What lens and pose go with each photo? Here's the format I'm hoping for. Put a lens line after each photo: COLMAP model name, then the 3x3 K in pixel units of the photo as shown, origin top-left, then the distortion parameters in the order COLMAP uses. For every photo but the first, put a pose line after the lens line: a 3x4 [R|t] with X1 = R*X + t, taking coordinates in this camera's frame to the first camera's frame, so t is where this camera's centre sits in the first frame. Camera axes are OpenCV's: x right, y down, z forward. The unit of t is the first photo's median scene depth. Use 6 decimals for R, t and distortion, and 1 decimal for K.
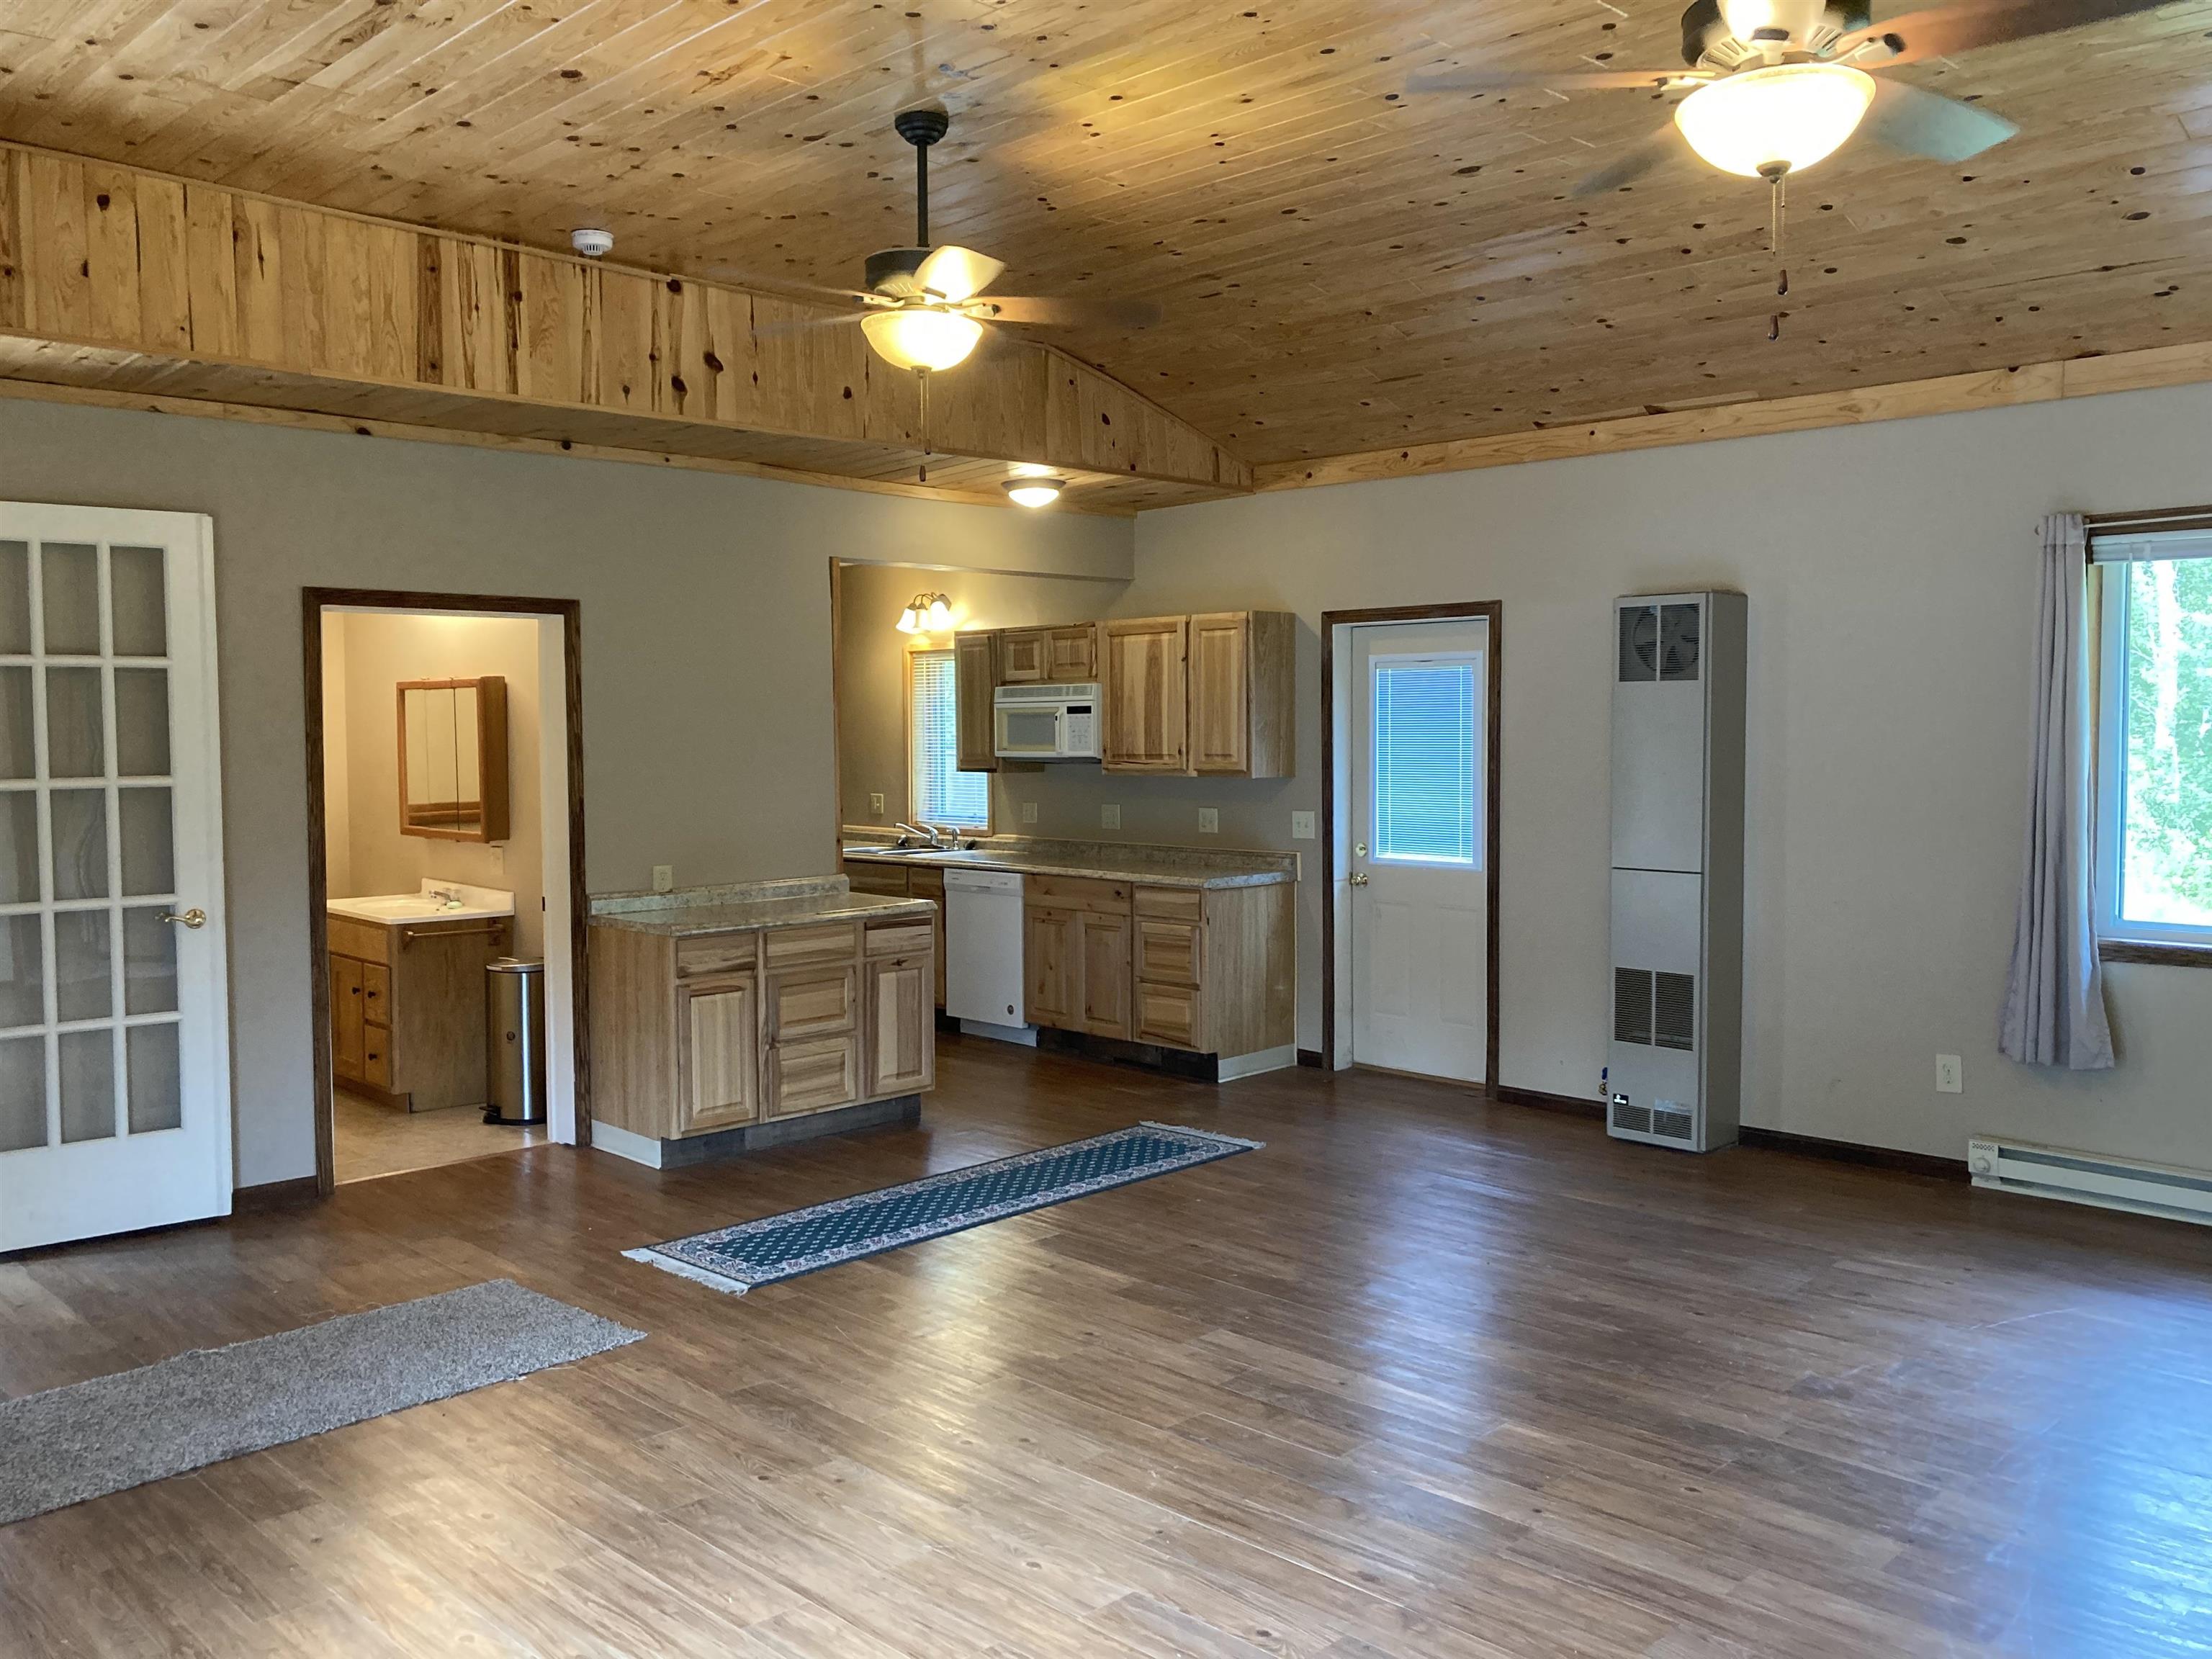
lens RADIAL K [[1853.0, 0, 1111.7], [0, 1853.0, 826.9], [0, 0, 1]] dist [0.026884, -0.000528]
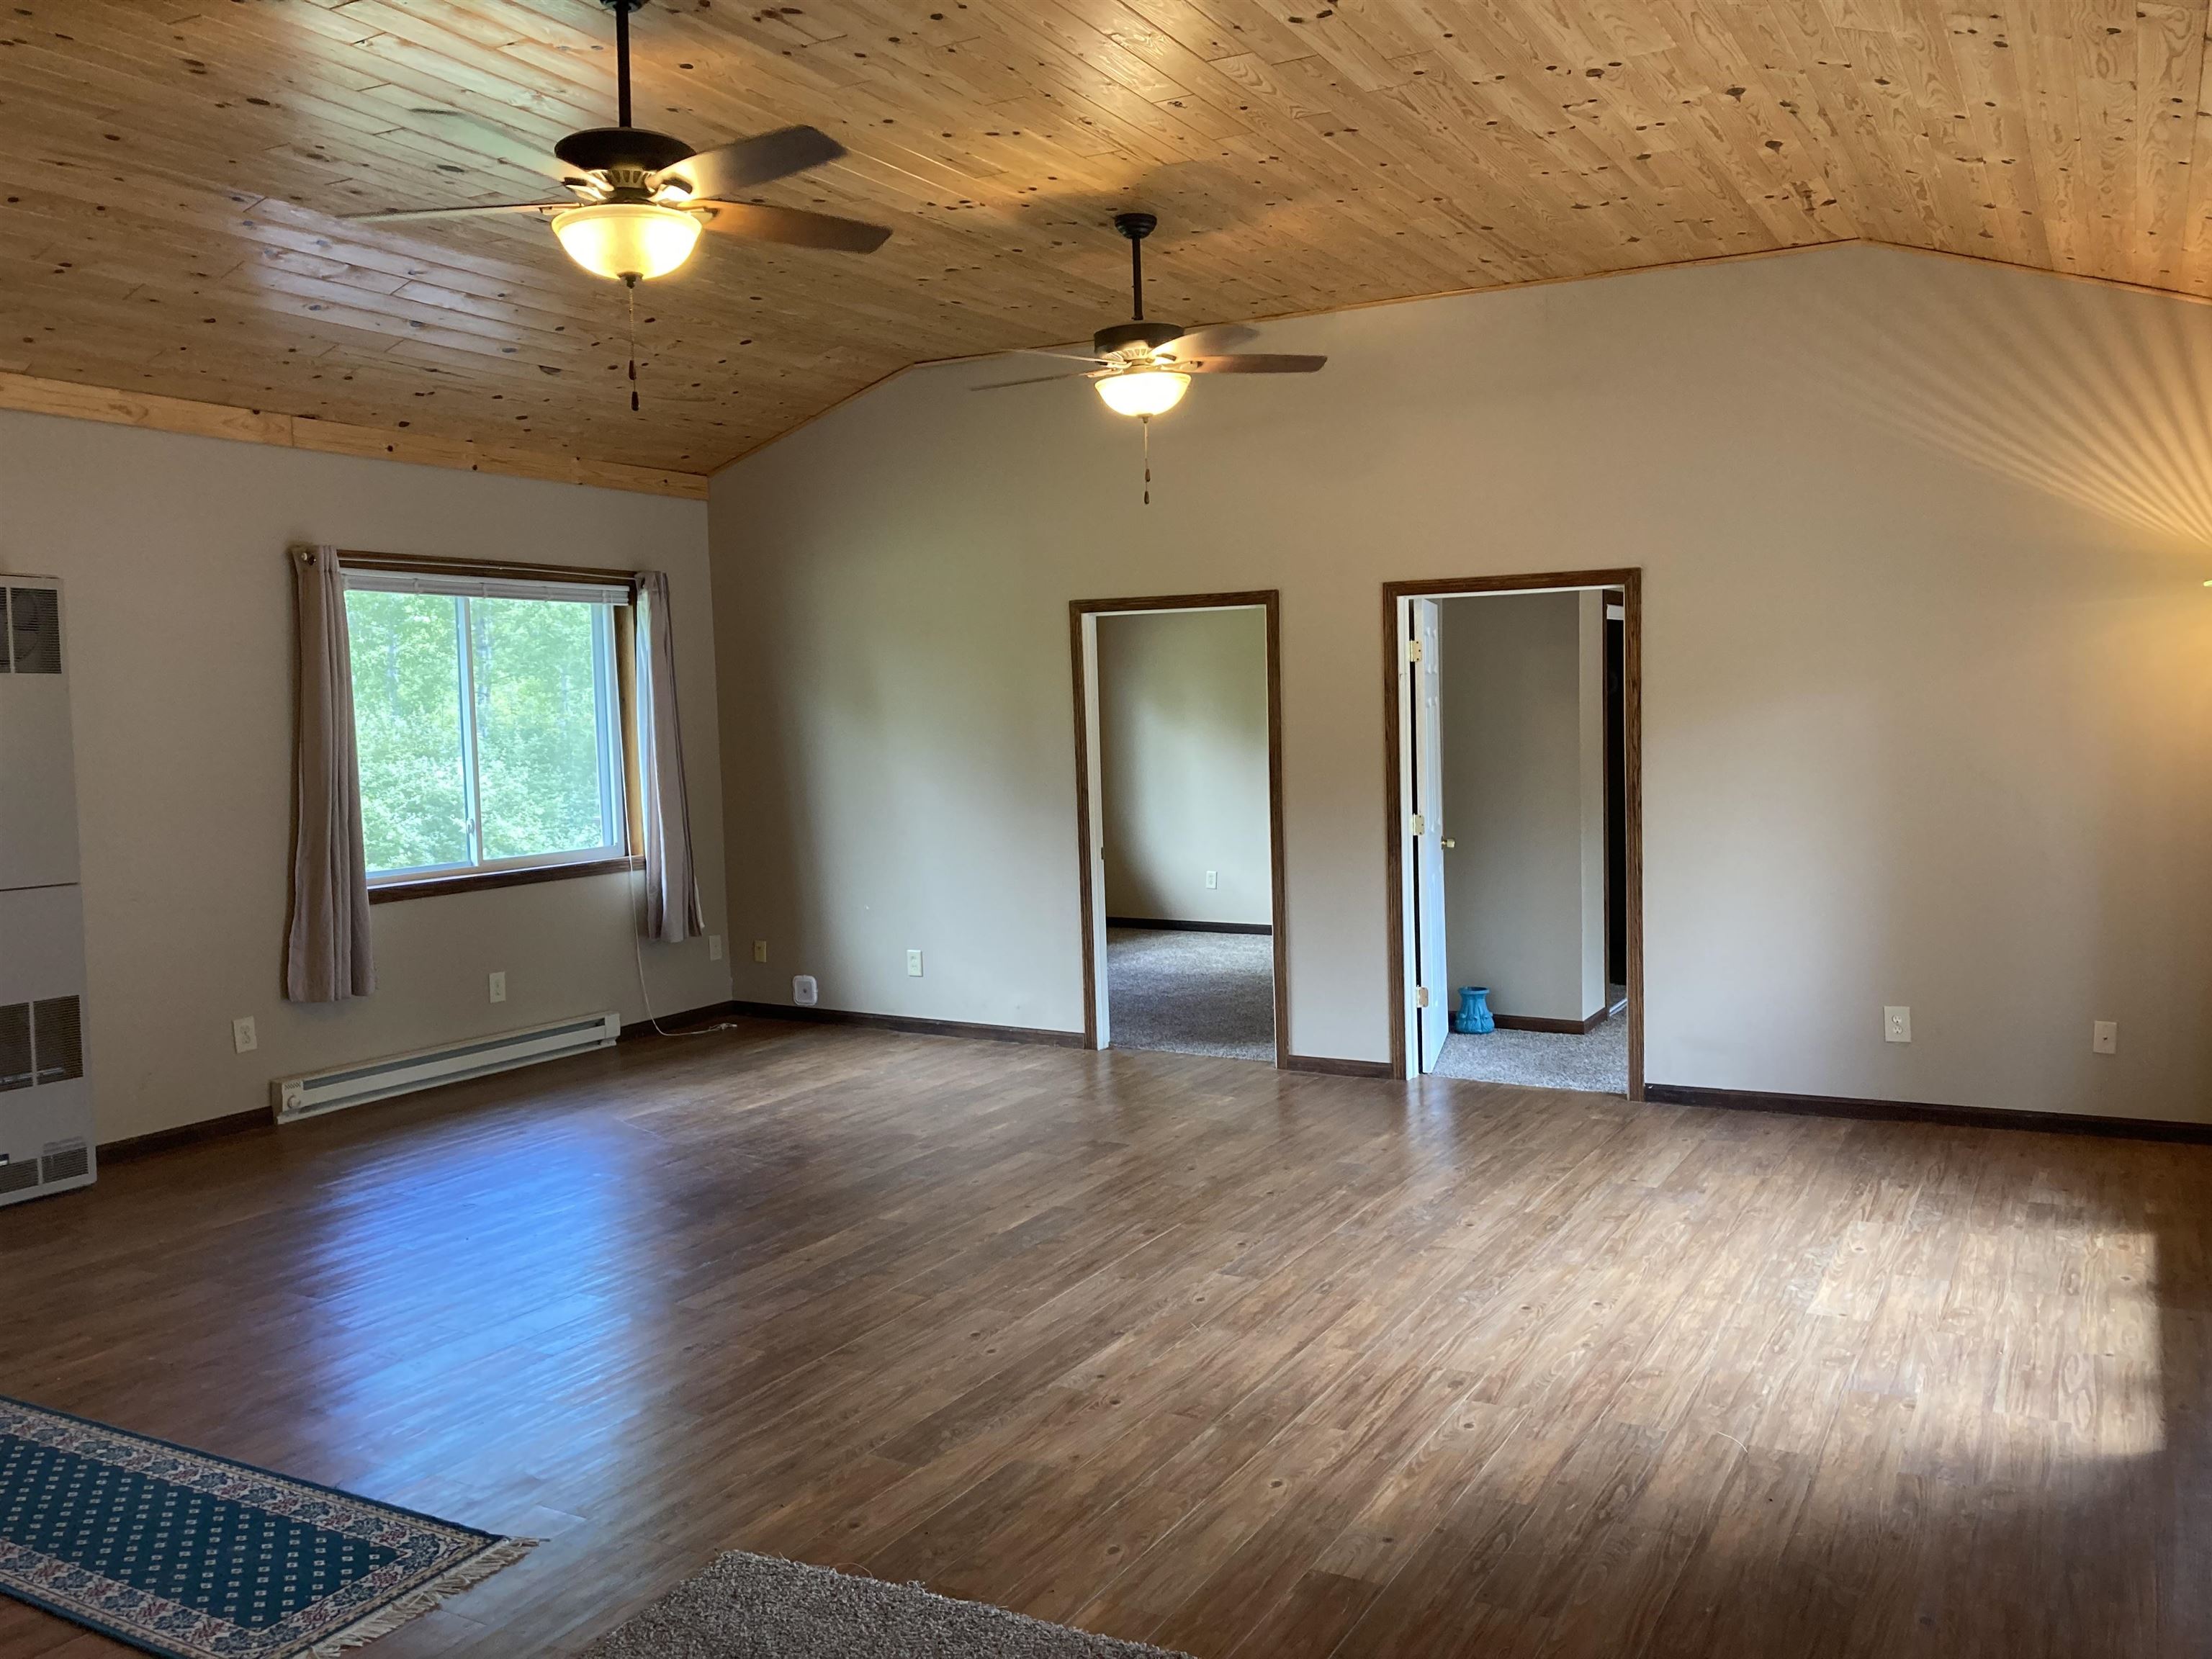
lens RADIAL K [[1853.0, 0, 1110.5], [0, 1853.0, 829.3], [0, 0, 1]] dist [0.026884, -0.000528]
pose [[-0.296169, -0.052341, 0.953700, -0.986882], [0.077939, 0.993843, 0.078748, -0.047292], [-0.951950, 0.097653, -0.290266, 1.072832]]
